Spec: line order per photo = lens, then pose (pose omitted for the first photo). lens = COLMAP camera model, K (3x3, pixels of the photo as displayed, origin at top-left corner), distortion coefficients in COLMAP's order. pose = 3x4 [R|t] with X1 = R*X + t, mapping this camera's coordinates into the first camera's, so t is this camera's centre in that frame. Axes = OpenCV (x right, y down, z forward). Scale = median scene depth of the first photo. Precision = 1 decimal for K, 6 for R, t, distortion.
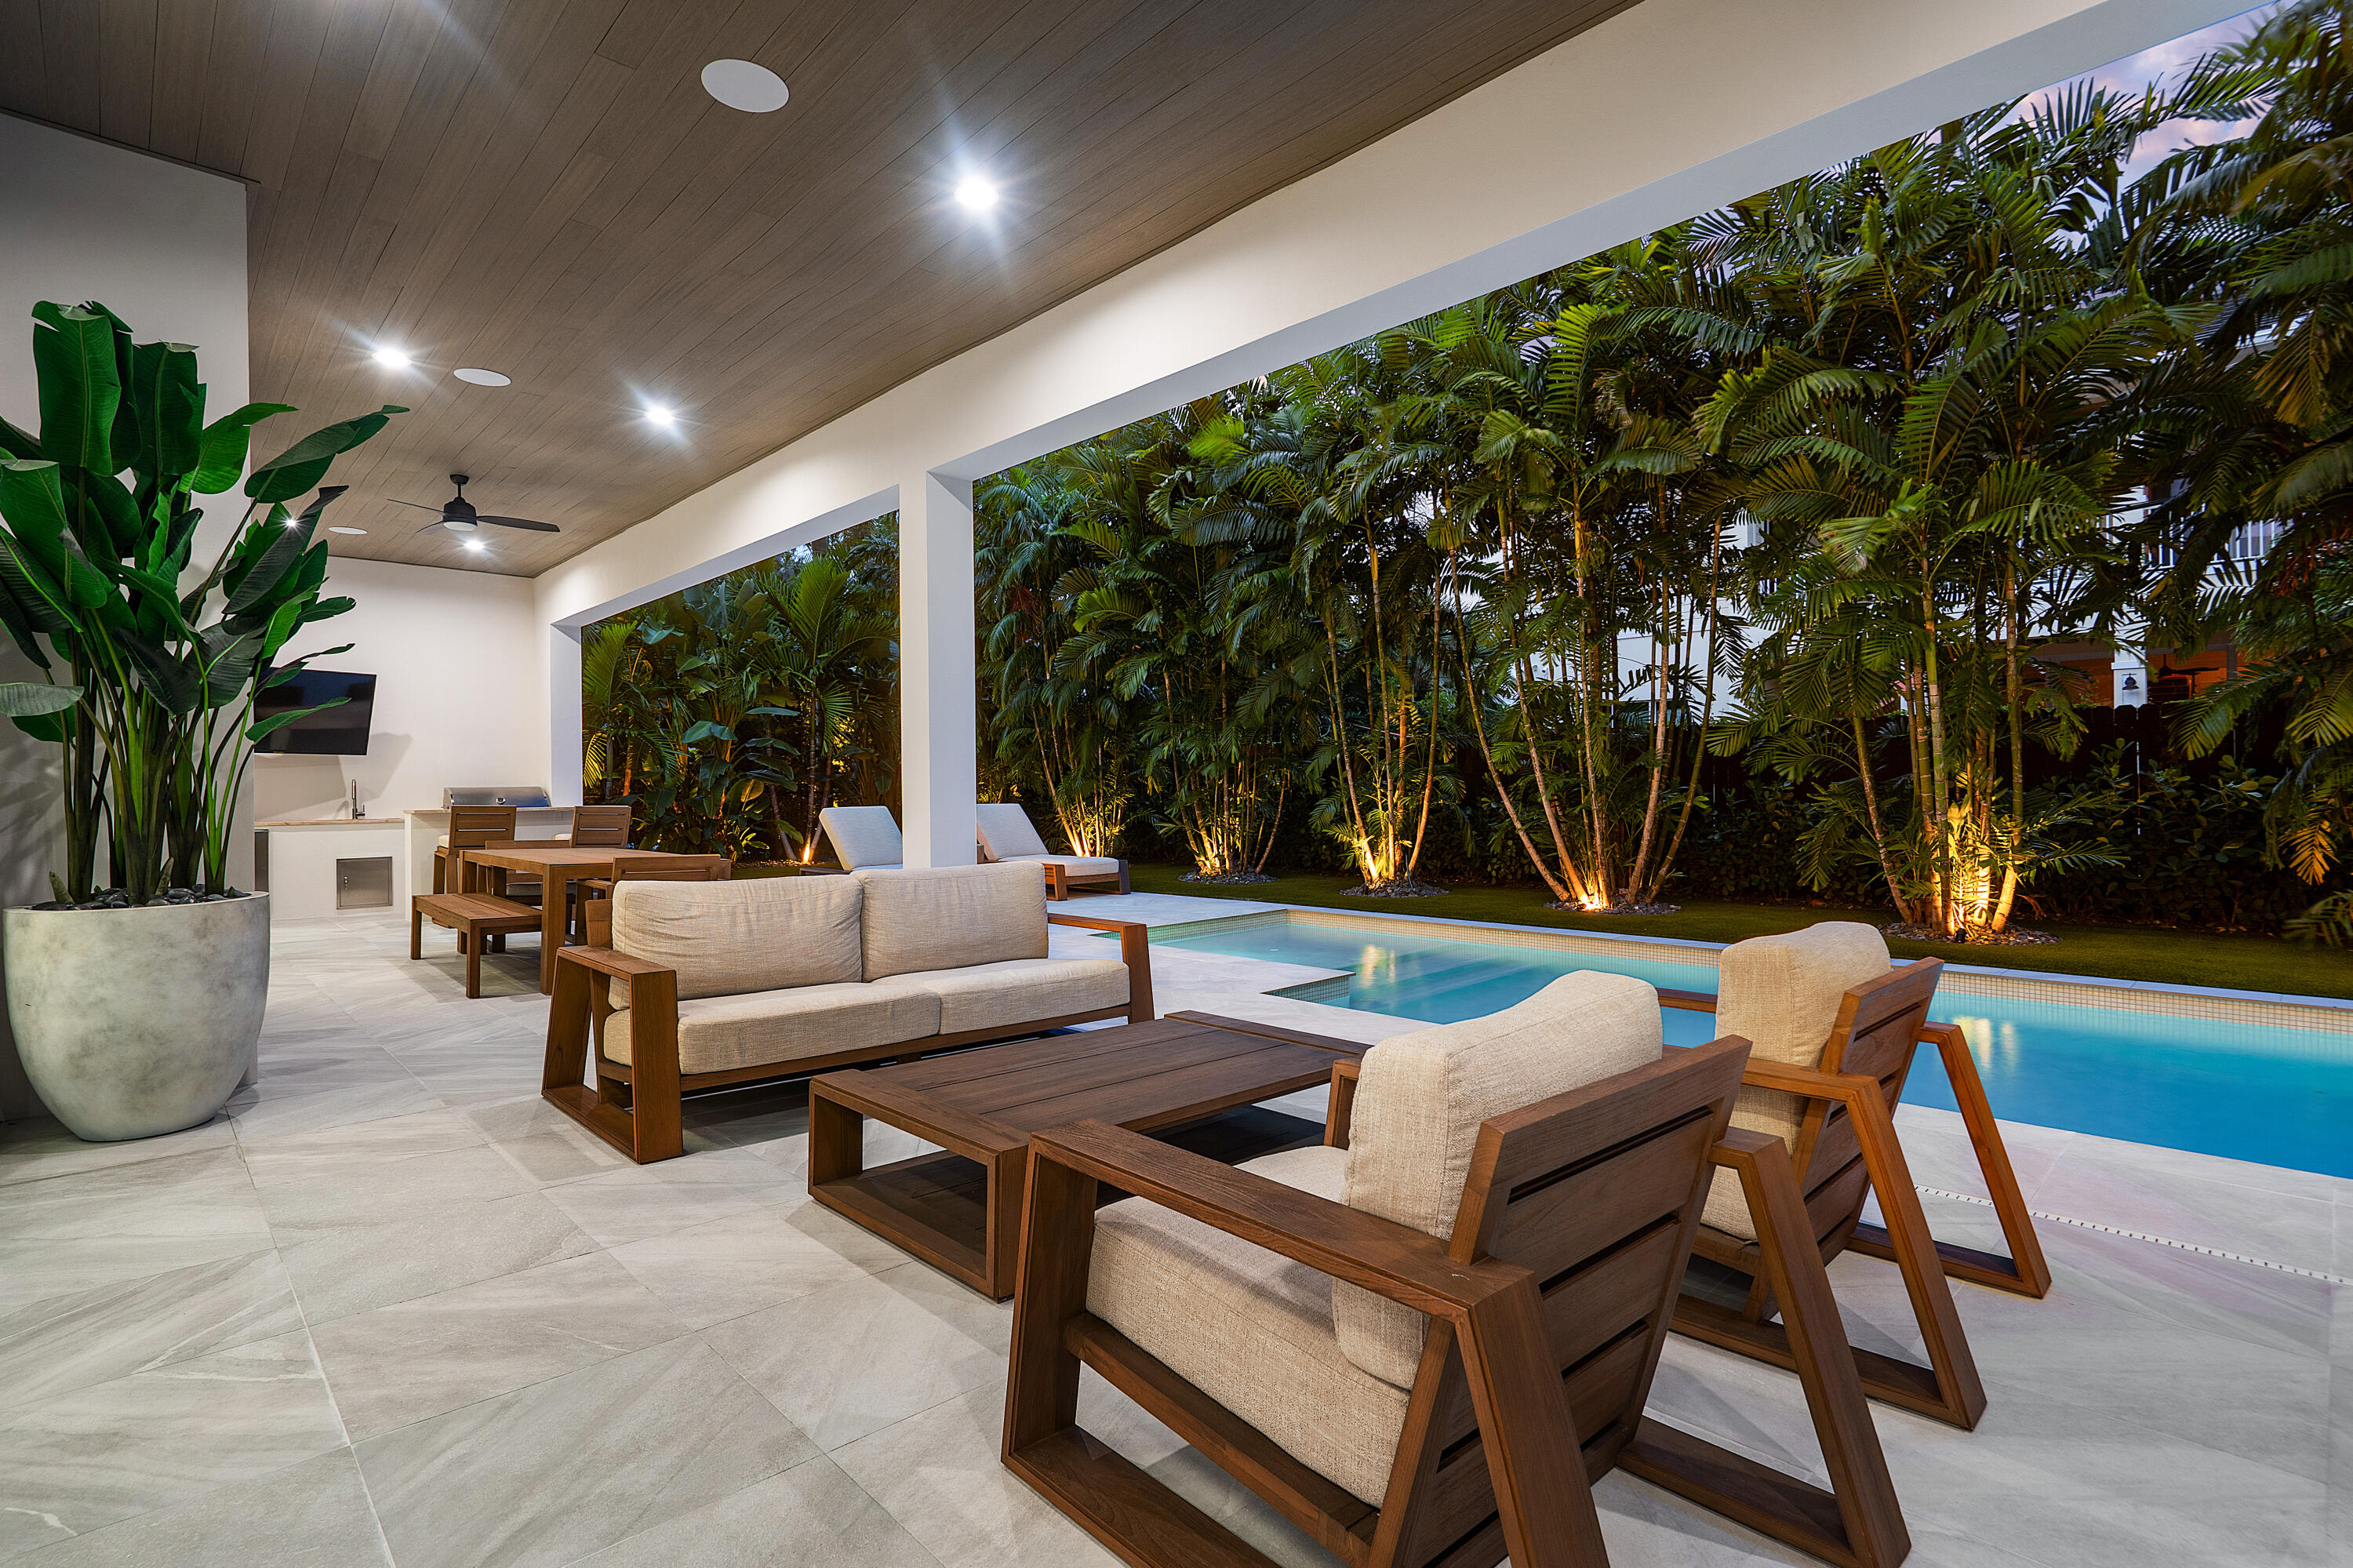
lens RADIAL K [[1142.1, 0, 1187.0], [0, 1142.1, 800.3], [0, 0, 1]] dist [-0.001722, -0.000664]
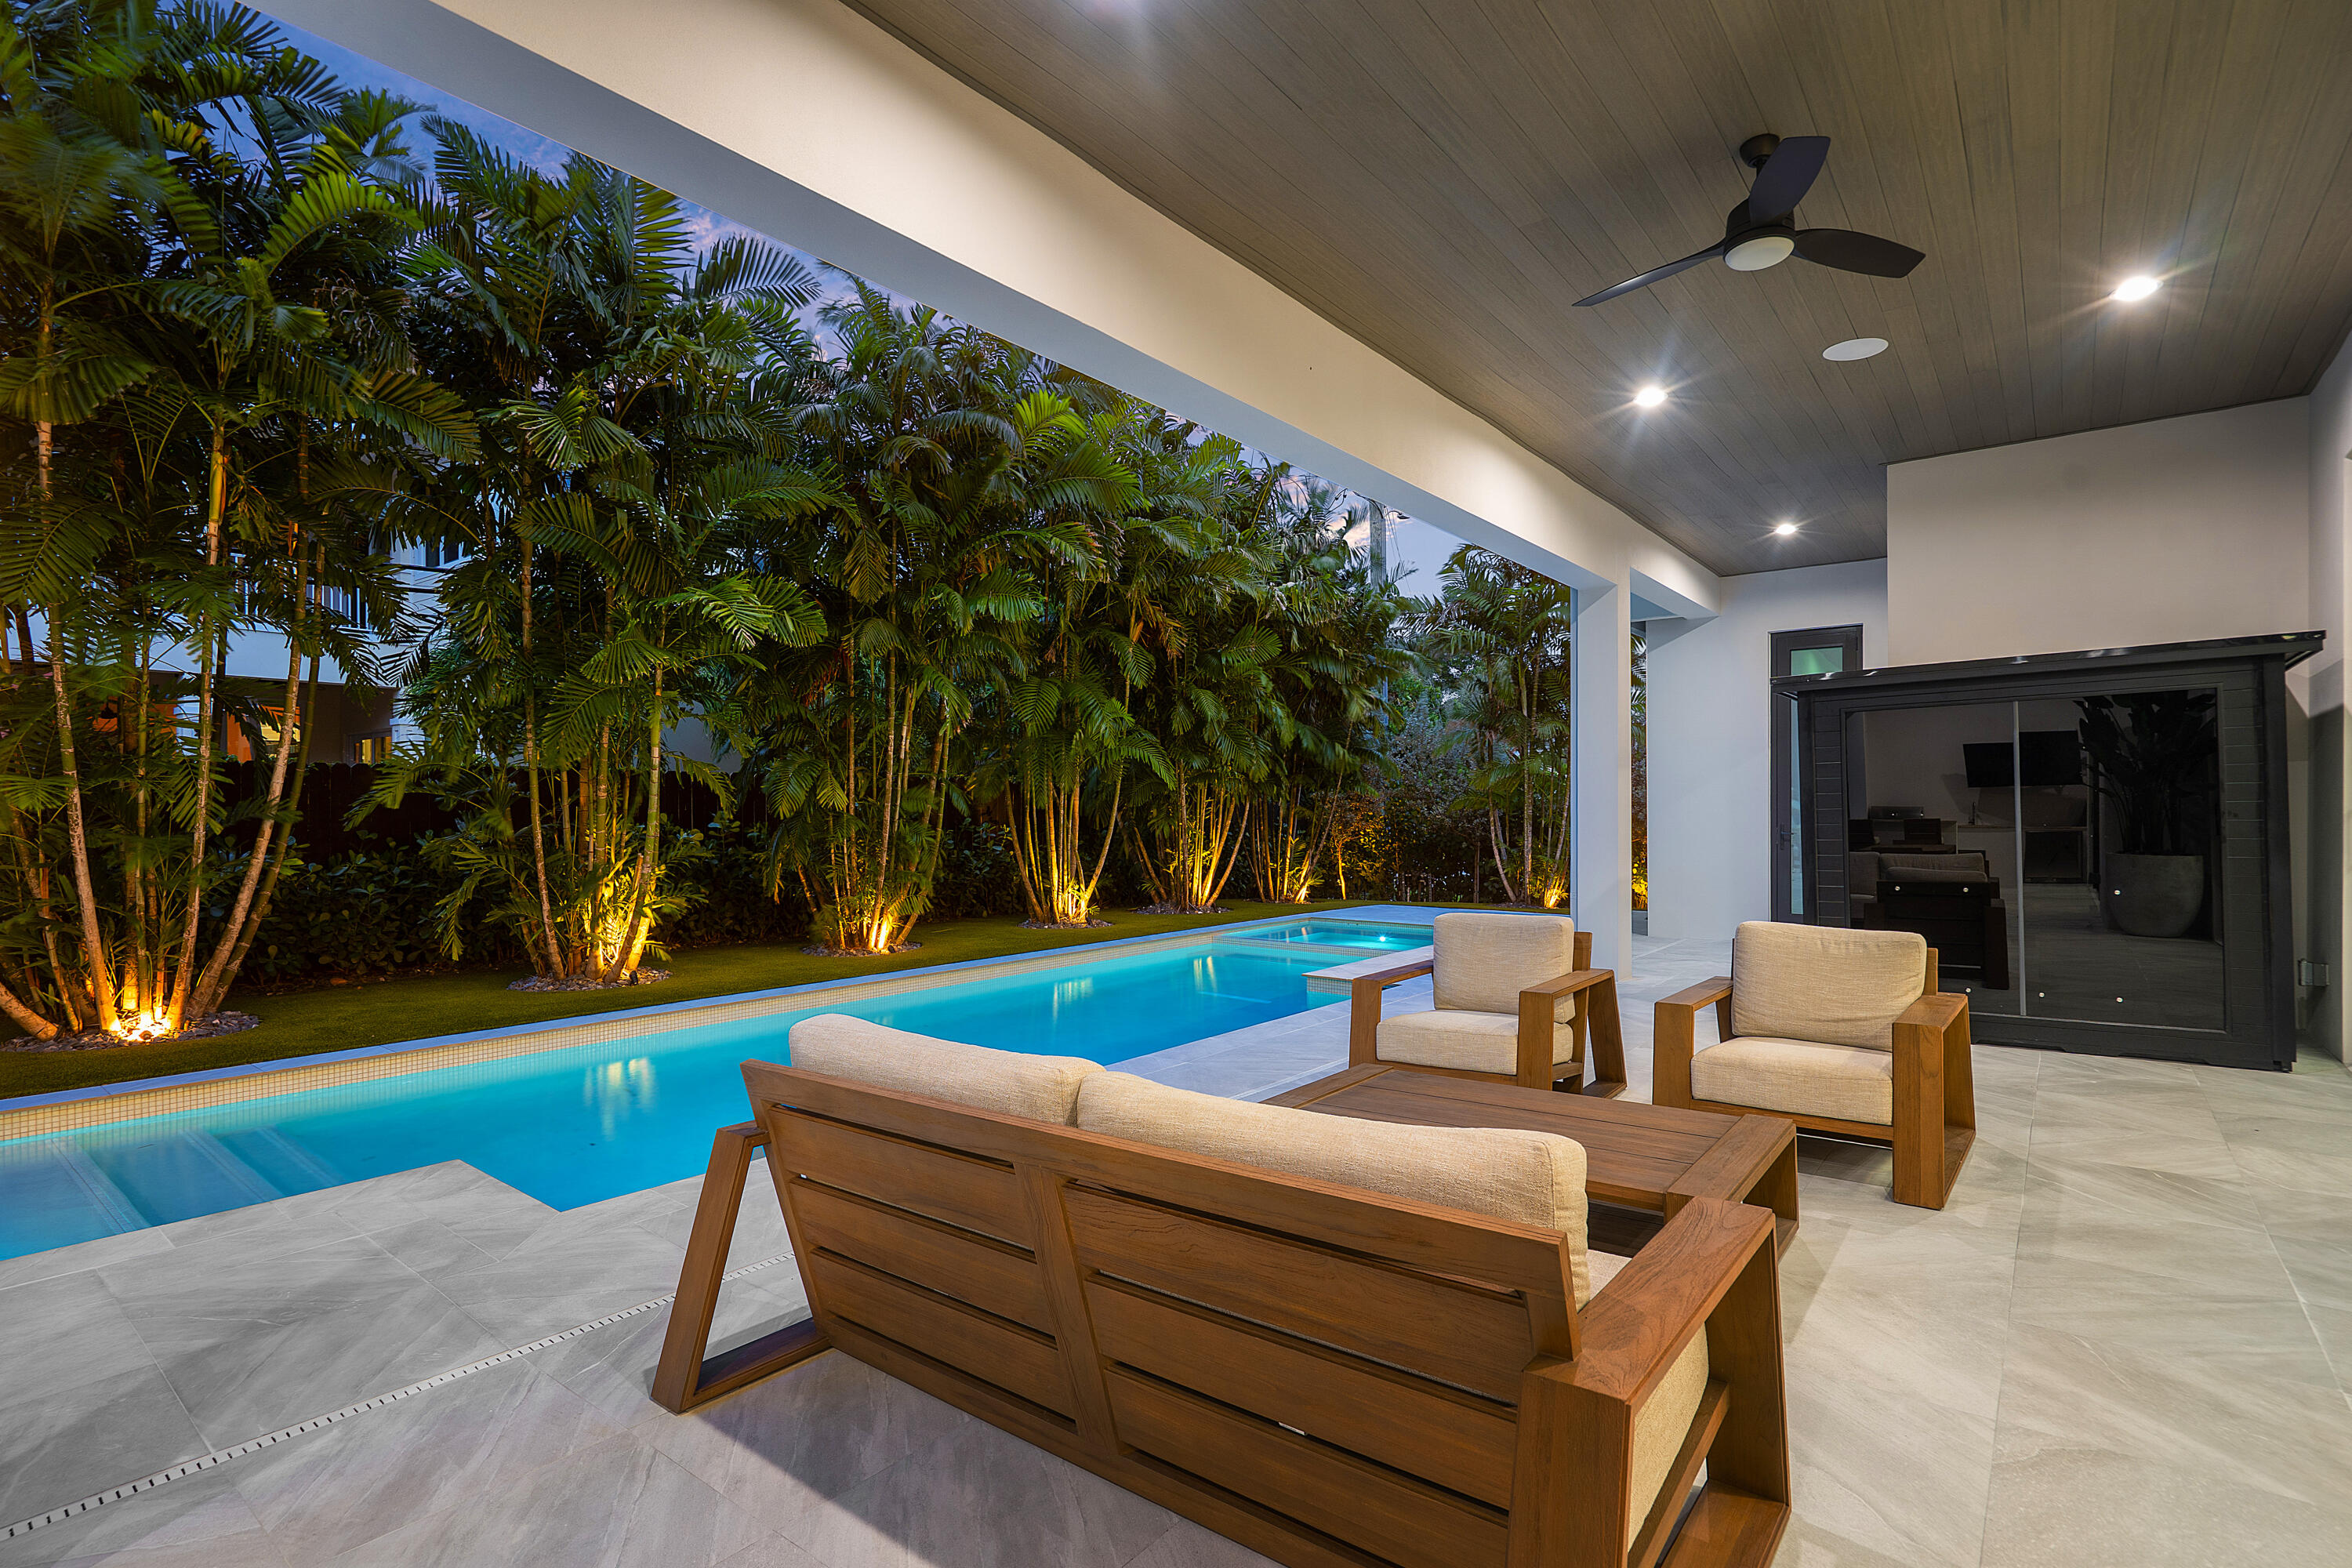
lens RADIAL K [[1141.6, 0, 1186.5], [0, 1141.6, 800.3], [0, 0, 1]] dist [-0.001722, -0.000664]
pose [[-0.153388, 0.022657, 0.987906, -1.449951], [0.018747, 0.999624, -0.020015, -0.060250], [-0.987988, 0.015450, -0.153755, 1.976051]]
